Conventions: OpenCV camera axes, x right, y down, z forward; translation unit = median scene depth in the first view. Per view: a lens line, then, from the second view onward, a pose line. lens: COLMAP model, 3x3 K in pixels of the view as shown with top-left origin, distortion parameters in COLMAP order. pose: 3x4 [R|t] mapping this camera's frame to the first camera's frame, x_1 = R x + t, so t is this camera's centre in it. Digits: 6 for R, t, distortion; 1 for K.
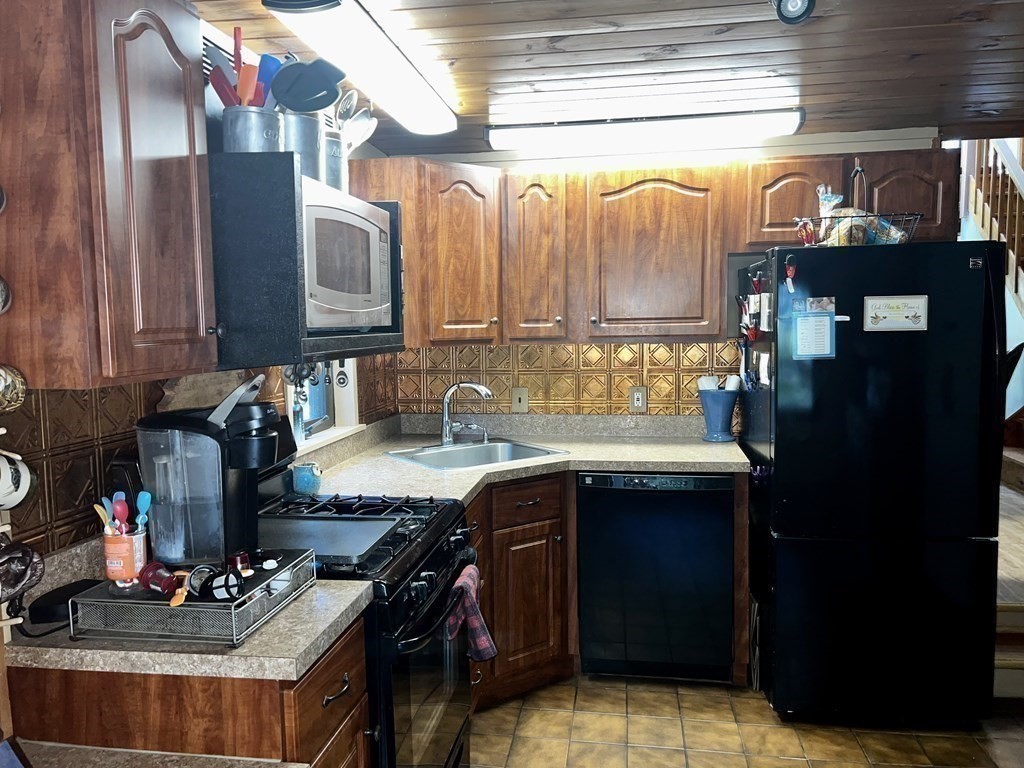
lens RADIAL K [[772.3, 0, 513.0], [0, 772.3, 379.6], [0, 0, 1]] dist [0.062420, -0.078240]
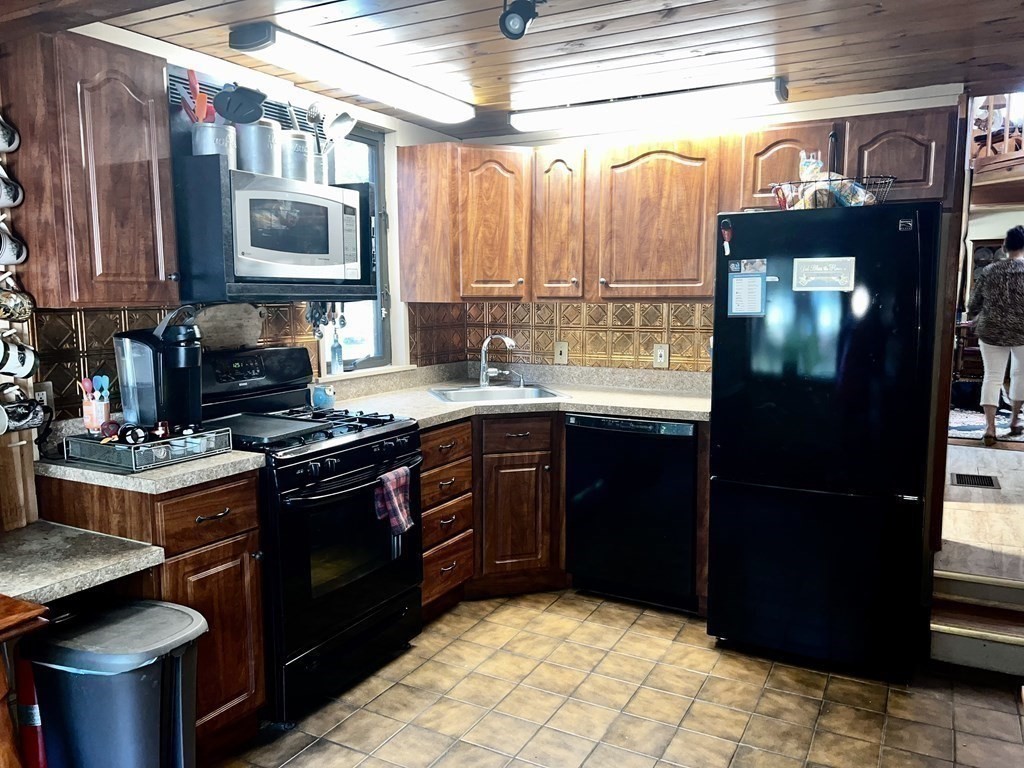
lens RADIAL K [[772.3, 0, 522.3], [0, 772.3, 380.4], [0, 0, 1]] dist [0.062420, -0.078240]
pose [[0.944415, 0.051142, -0.324754, 0.406867], [-0.038646, 0.998247, 0.044817, 0.023250], [0.326477, -0.029776, 0.944736, -0.110498]]
